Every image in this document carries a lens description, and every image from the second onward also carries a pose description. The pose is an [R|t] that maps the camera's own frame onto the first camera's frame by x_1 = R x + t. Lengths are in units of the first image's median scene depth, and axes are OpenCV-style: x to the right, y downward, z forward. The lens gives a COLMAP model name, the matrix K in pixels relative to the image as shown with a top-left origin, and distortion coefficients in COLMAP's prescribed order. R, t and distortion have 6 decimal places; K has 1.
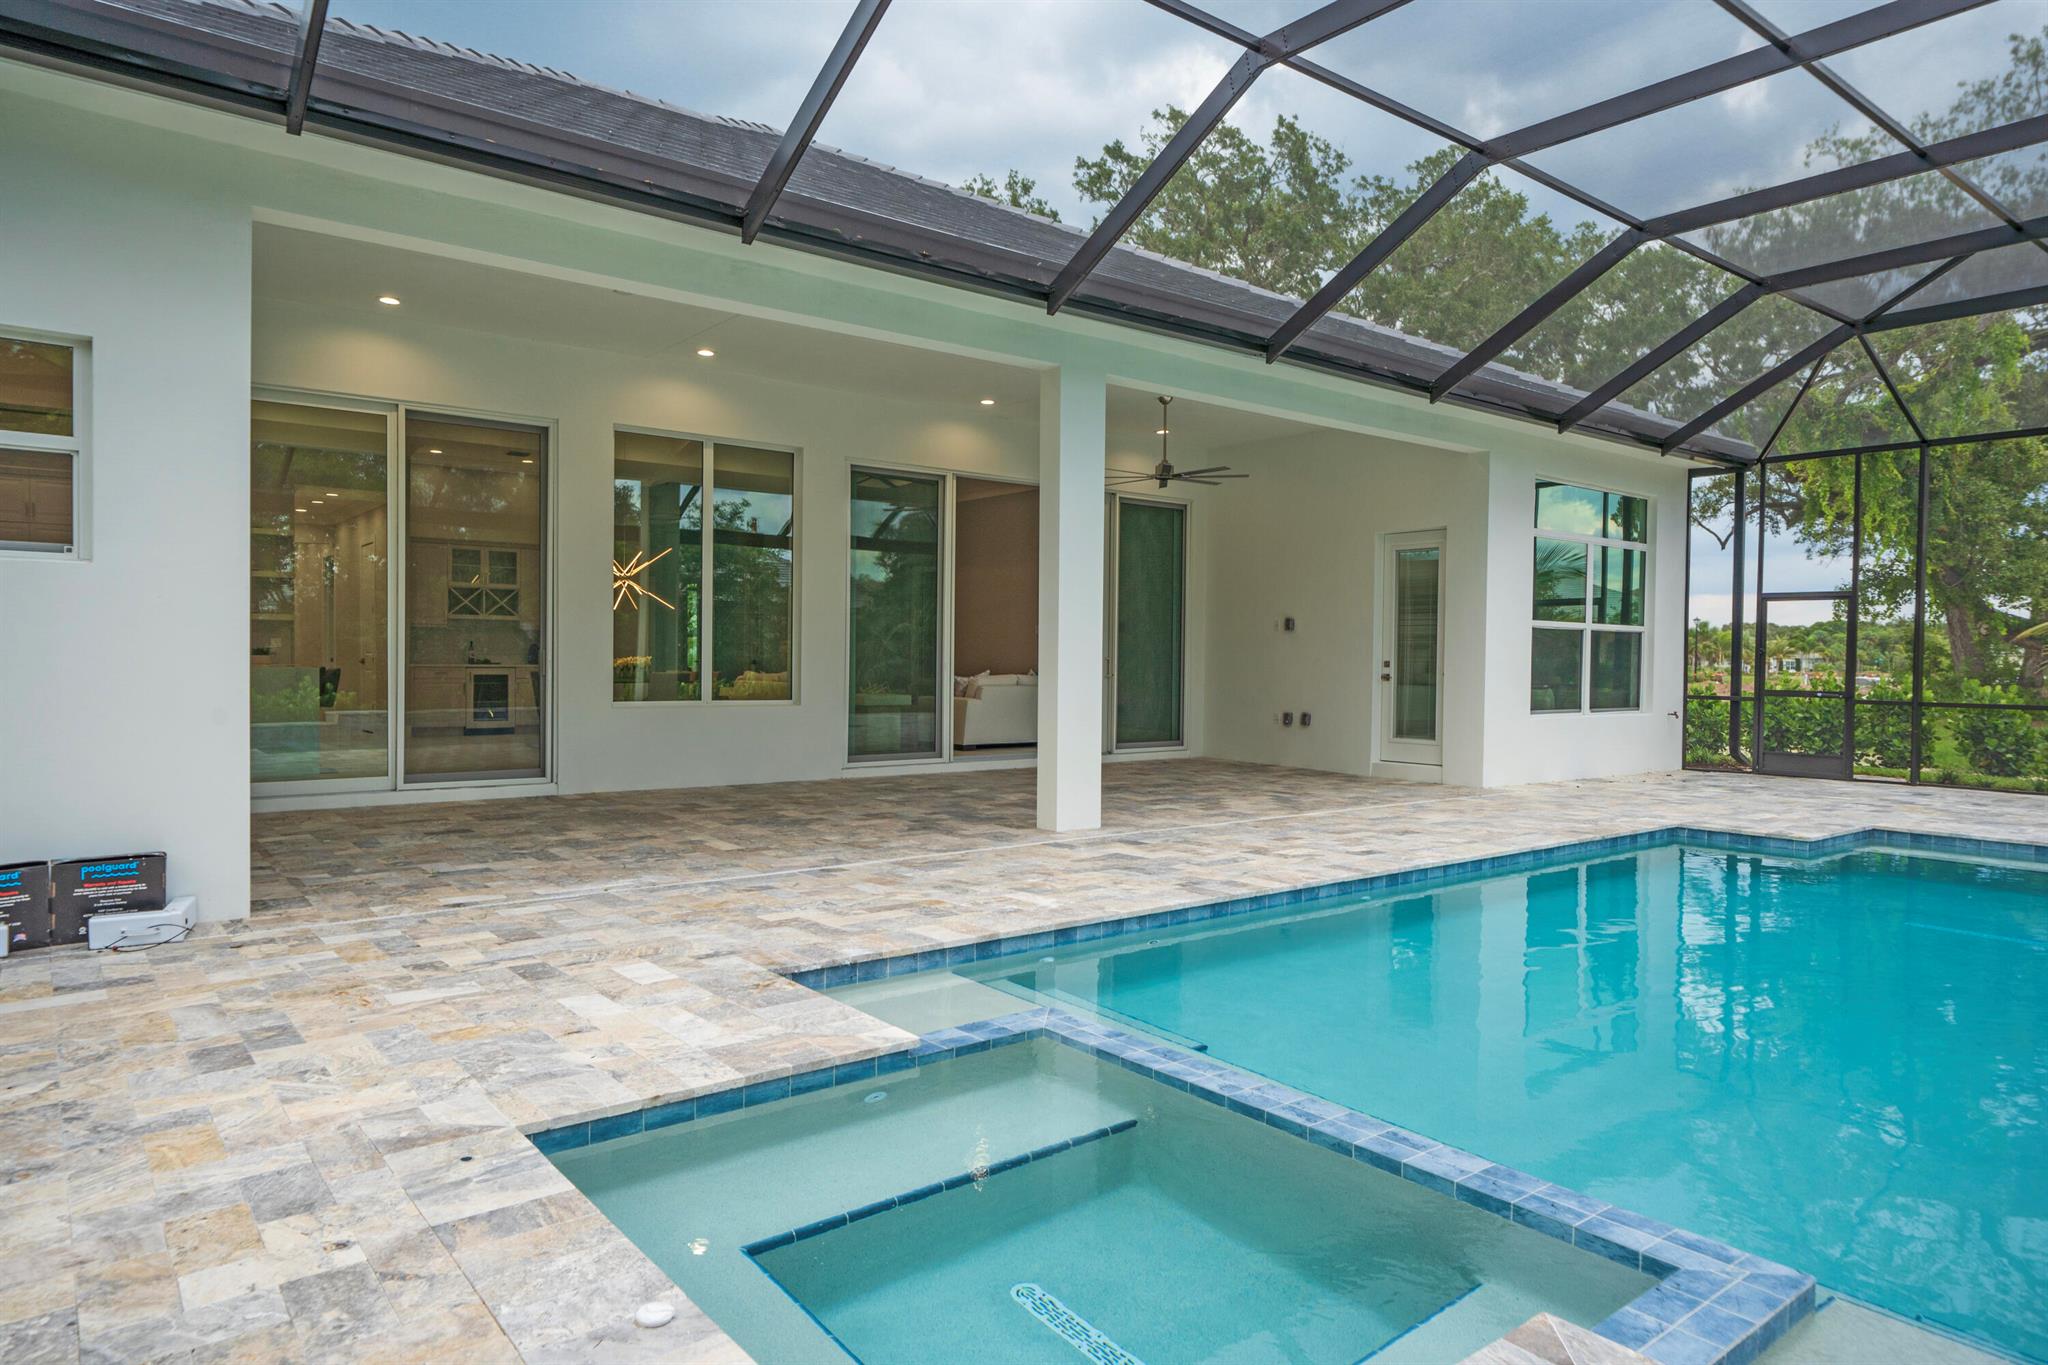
lens RADIAL K [[1256.0, 0, 1024.0], [0, 1256.0, 682.5], [0, 0, 1]] dist [-0.002924, -0.000790]
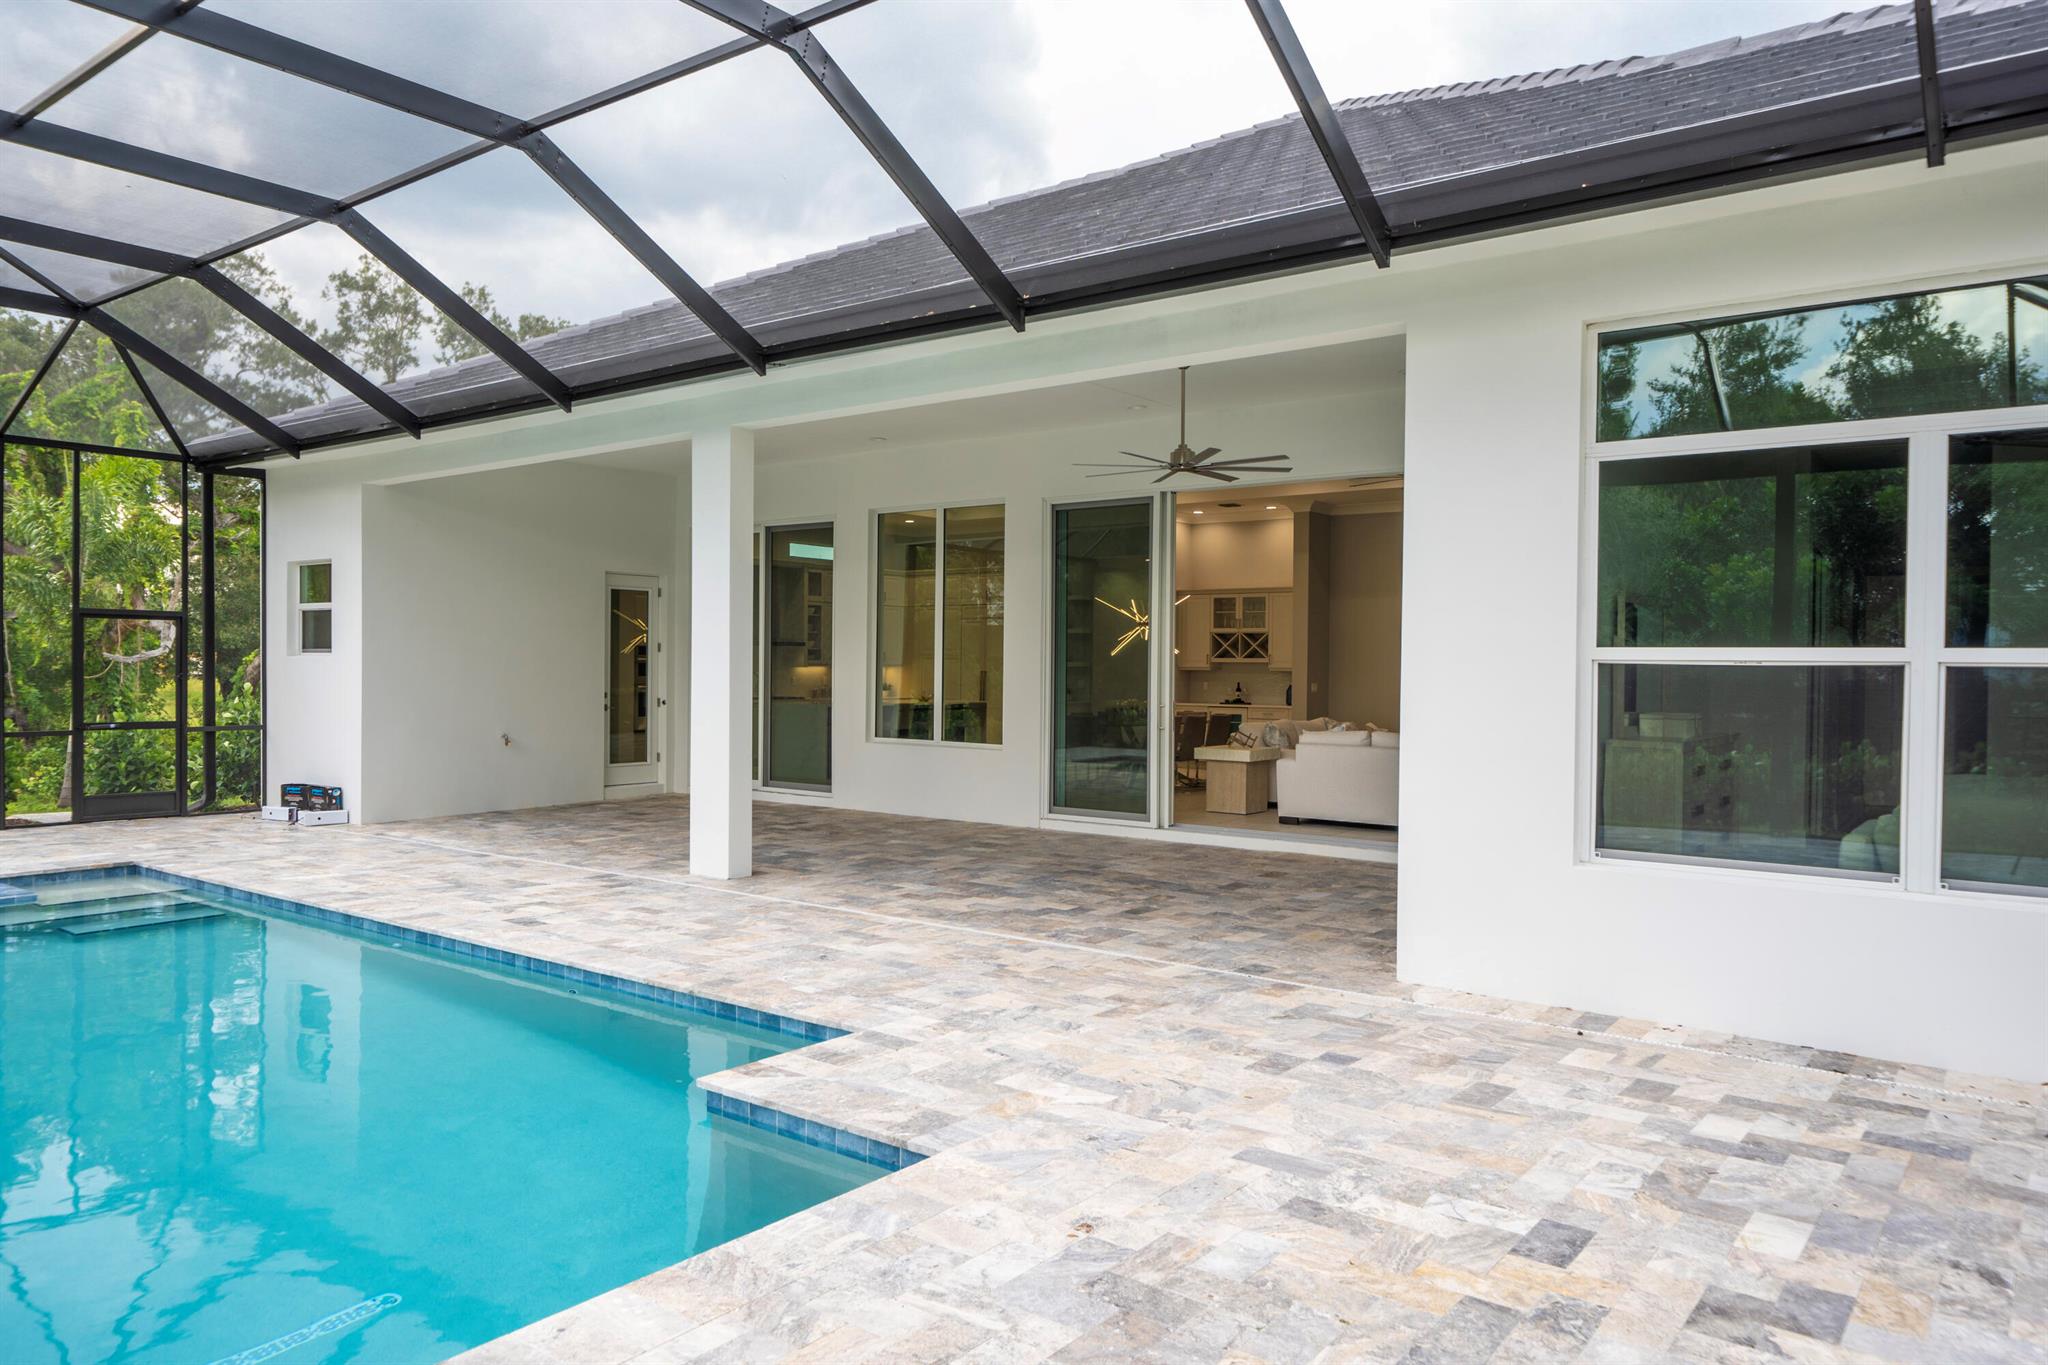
lens RADIAL K [[1384.2, 0, 1024.0], [0, 1384.2, 682.5], [0, 0, 1]] dist [0.006972, 0.001573]
pose [[0.246062, 0.003233, -0.969249, 0.828248], [-0.033779, 0.999416, -0.005242, -0.026645], [0.968665, 0.034030, 0.246028, 0.685019]]
